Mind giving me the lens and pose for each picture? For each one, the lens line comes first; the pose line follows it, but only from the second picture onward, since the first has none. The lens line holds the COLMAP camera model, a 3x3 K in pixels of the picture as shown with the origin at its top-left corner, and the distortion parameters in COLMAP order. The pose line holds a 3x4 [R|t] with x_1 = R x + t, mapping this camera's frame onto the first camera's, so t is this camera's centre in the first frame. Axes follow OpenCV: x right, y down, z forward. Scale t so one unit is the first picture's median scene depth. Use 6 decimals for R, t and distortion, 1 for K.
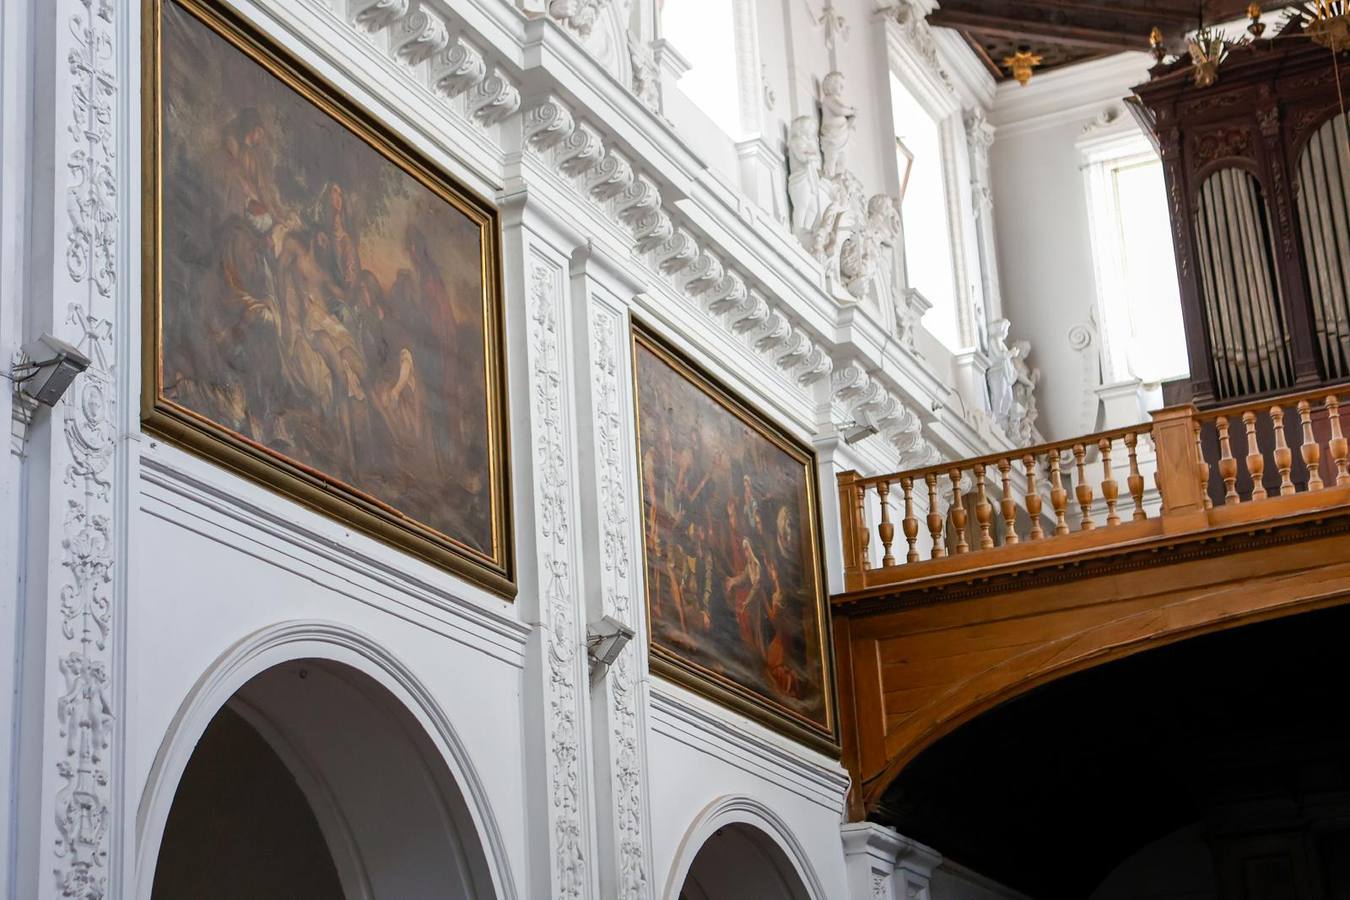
lens RADIAL K [[2572.0, 0, 679.7], [0, 2572.0, 456.8], [0, 0, 1]] dist [0.192011, 0.000000]
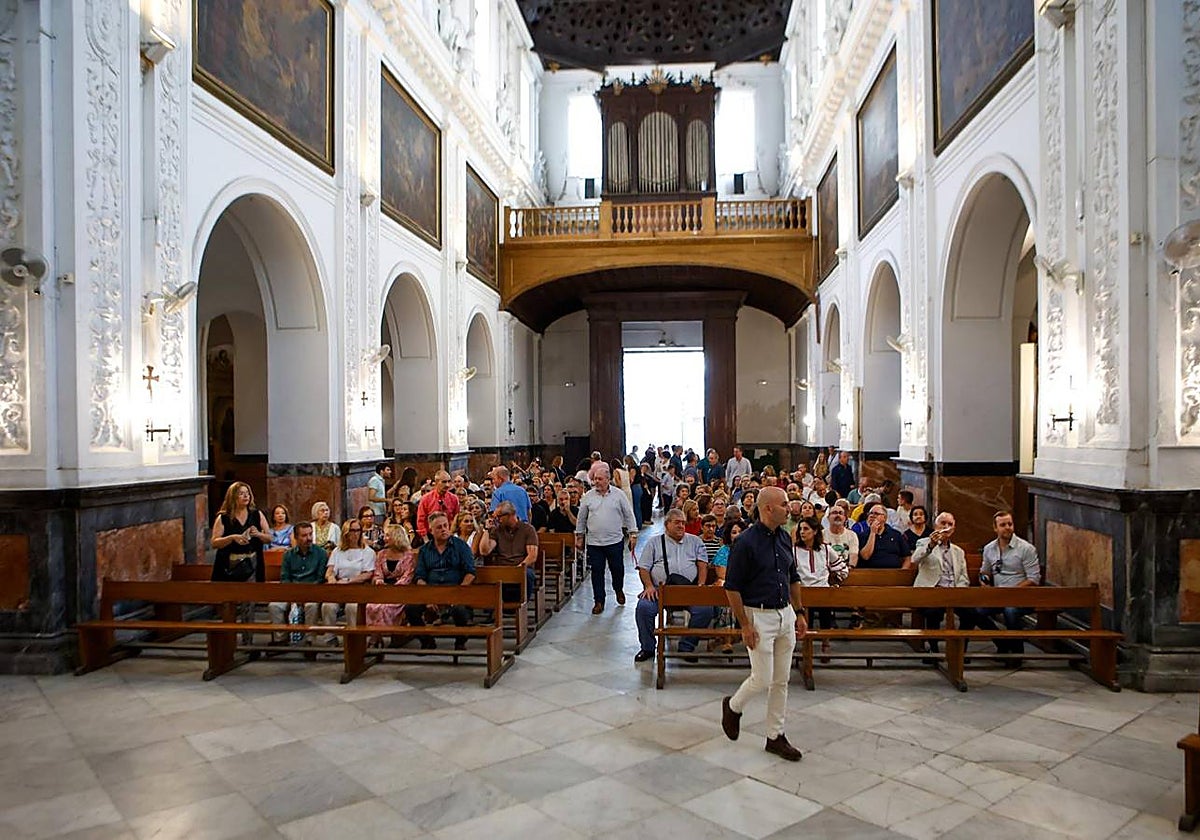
lens RADIAL K [[909.6, 0, 631.9], [0, 909.6, 445.0], [0, 0, 1]] dist [-0.101333, 0.057904]
pose [[0.936847, 0.048179, 0.346406, -0.179249], [-0.158335, 0.941578, 0.297256, -0.077976], [-0.311847, -0.333332, 0.889742, -0.192708]]
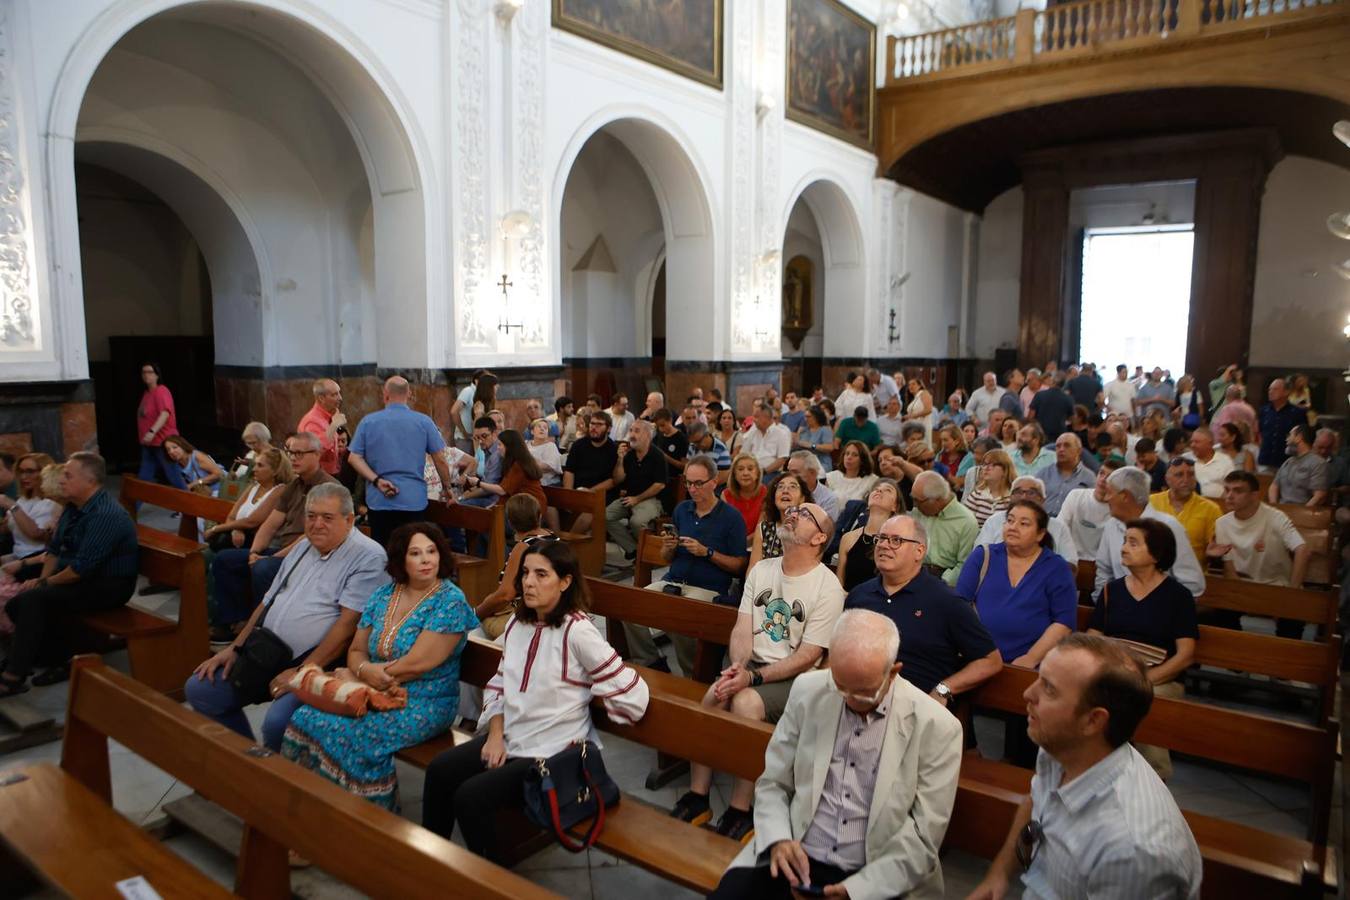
lens RADIAL K [[925.2, 0, 678.2], [0, 925.2, 472.1], [0, 0, 1]] dist [-0.111706, 0.075999]
pose [[0.972686, 0.099072, -0.209920, 0.094390], [0.007362, 0.890723, 0.454487, -0.015105], [0.232007, -0.443619, 0.865664, 0.020712]]
